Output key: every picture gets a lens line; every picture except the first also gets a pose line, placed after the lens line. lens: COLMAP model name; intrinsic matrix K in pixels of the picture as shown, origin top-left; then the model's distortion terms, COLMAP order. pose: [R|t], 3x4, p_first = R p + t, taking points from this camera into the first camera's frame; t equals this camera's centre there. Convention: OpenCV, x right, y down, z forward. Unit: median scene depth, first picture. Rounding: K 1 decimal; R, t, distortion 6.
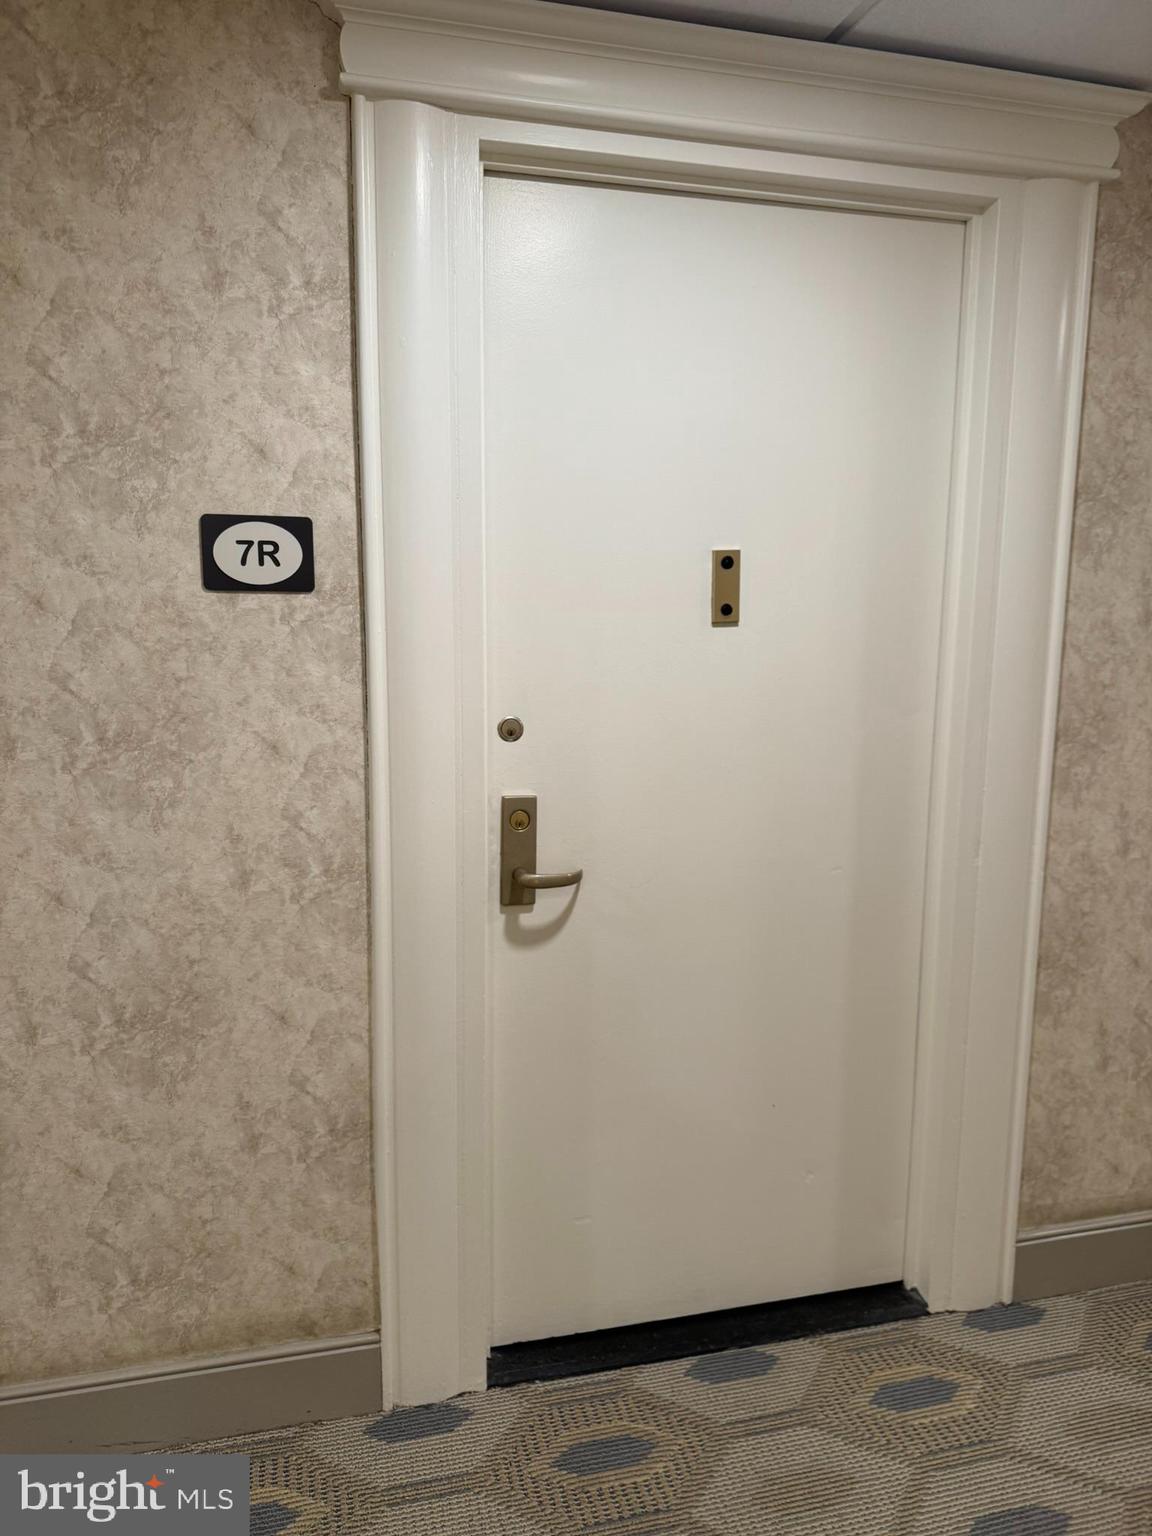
lens RADIAL K [[1083.3, 0, 571.8], [0, 1083.3, 770.8], [0, 0, 1]] dist [-0.000895, -0.015667]
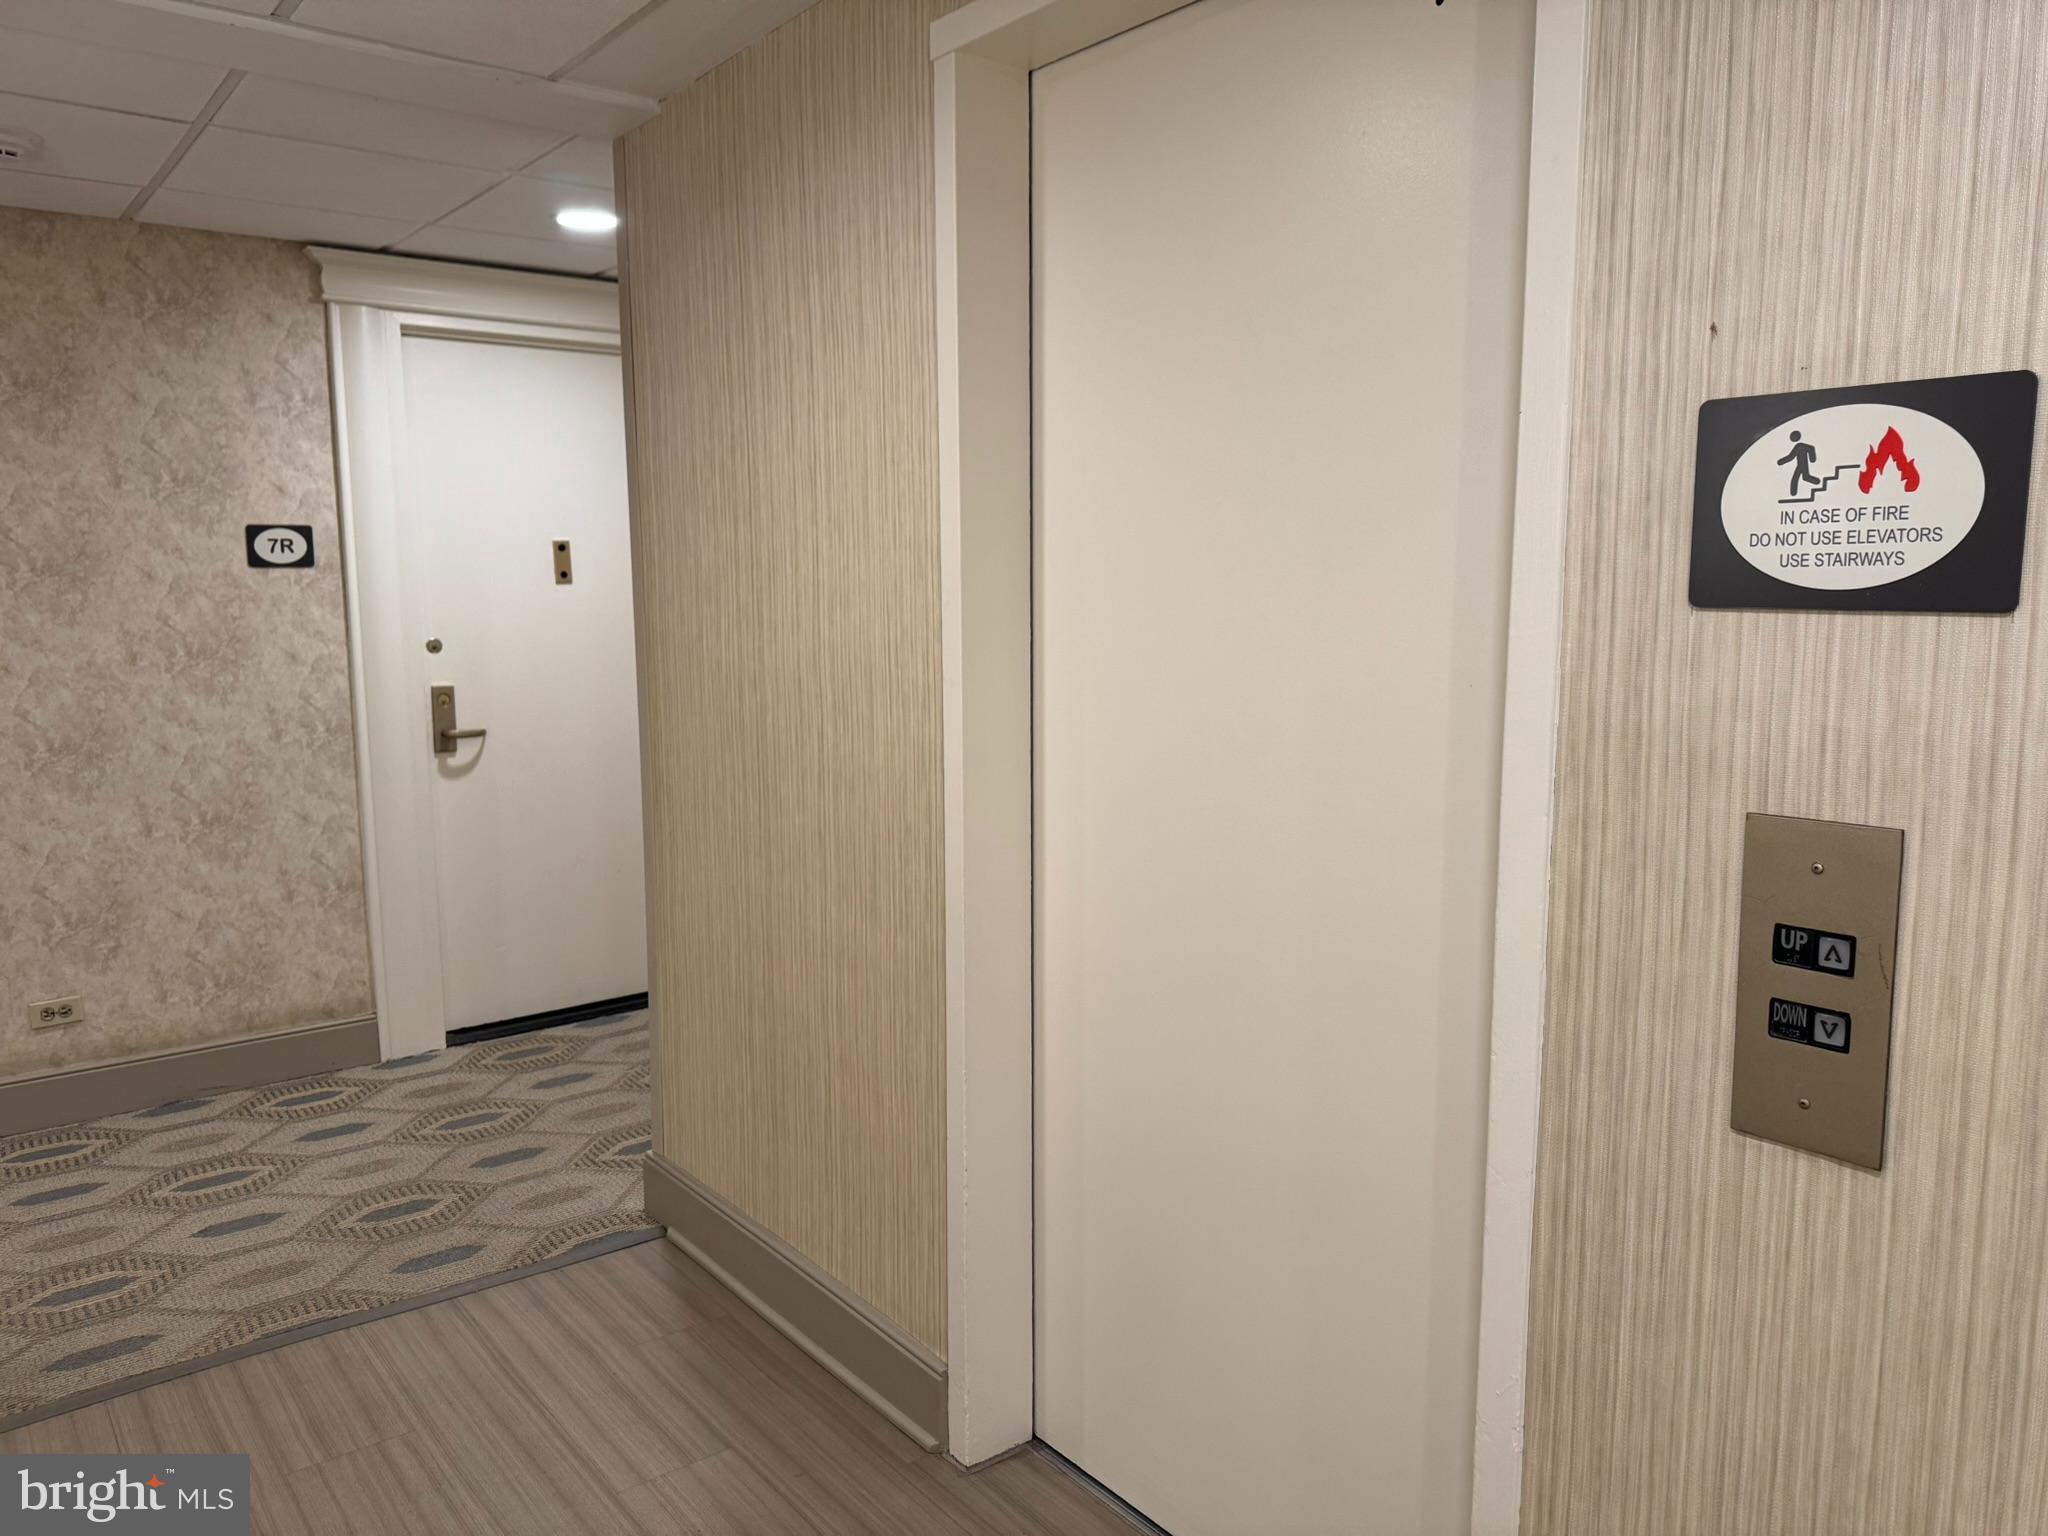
lens RADIAL K [[1444.4, 0, 1024.6], [0, 1444.4, 763.2], [0, 0, 1]] dist [-0.000895, -0.015667]
pose [[0.919216, -0.068564, 0.387739, -0.106966], [0.079801, 0.996727, -0.012934, 0.275992], [-0.385583, 0.042832, 0.921678, -1.598061]]
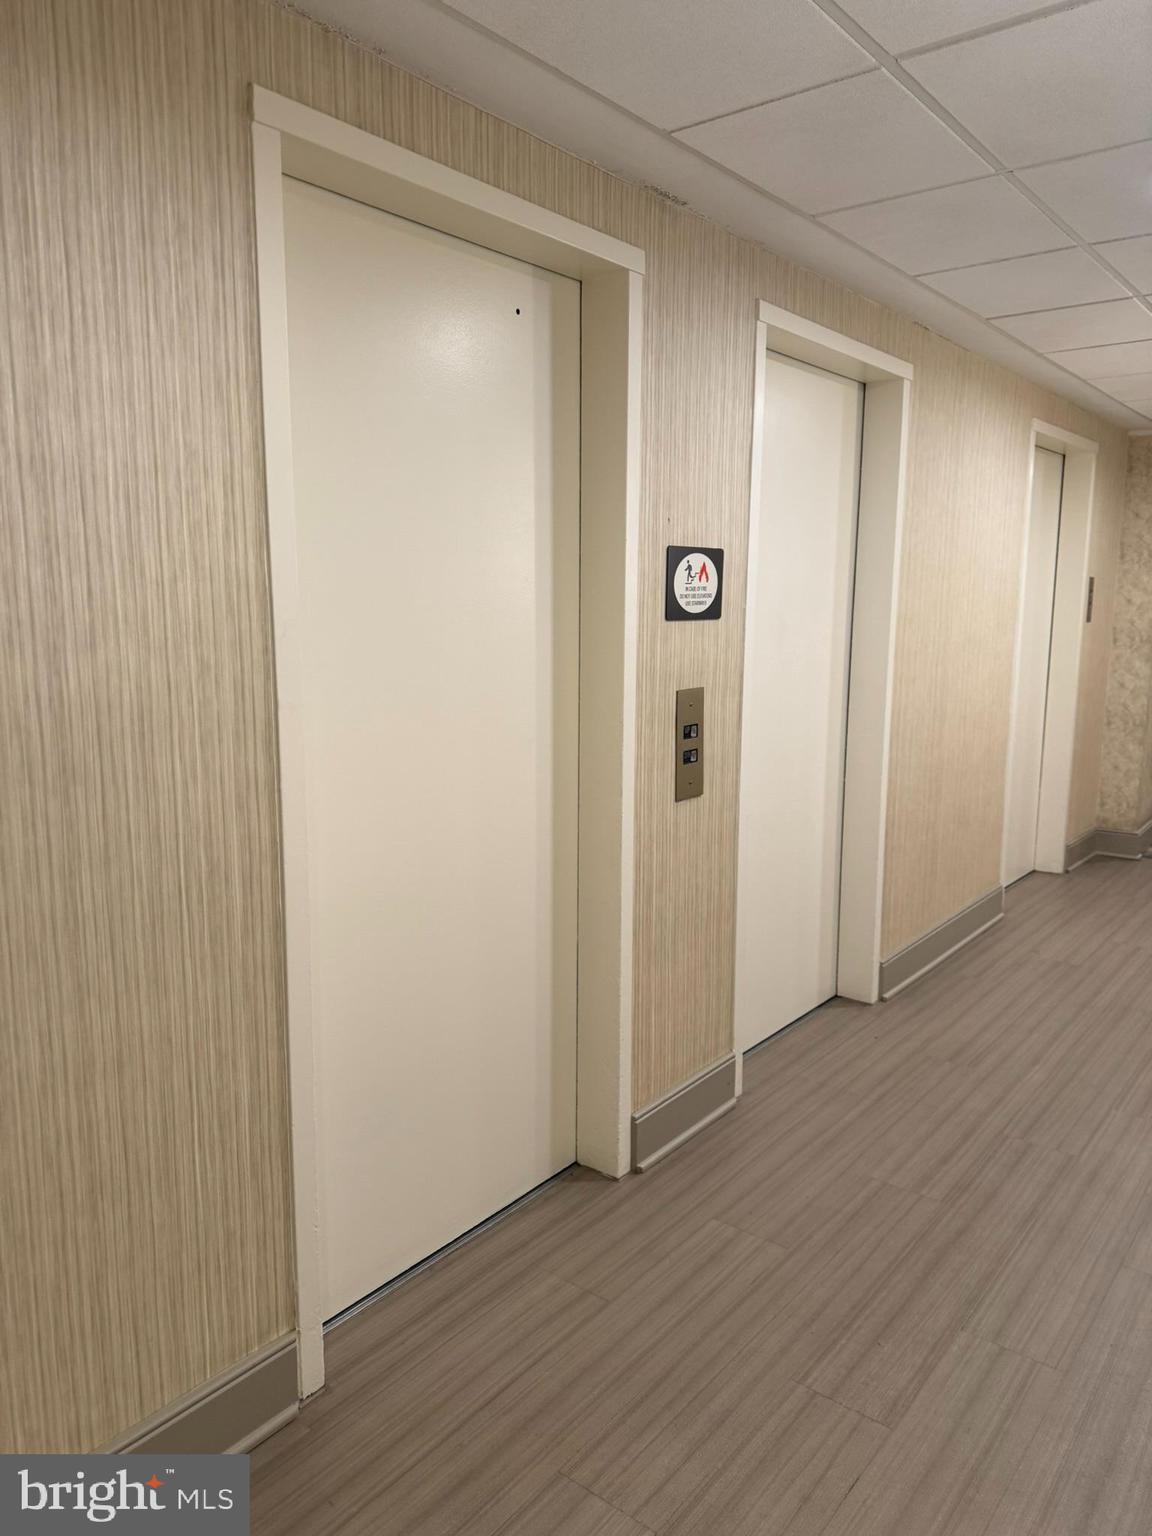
lens RADIAL K [[1083.3, 0, 574.4], [0, 1083.3, 778.8], [0, 0, 1]] dist [-0.000895, -0.015667]
pose [[-0.599900, -0.138130, 0.788061, -1.445501], [0.123658, 0.957141, 0.261898, -0.357824], [-0.790461, 0.254563, -0.557108, 2.144247]]
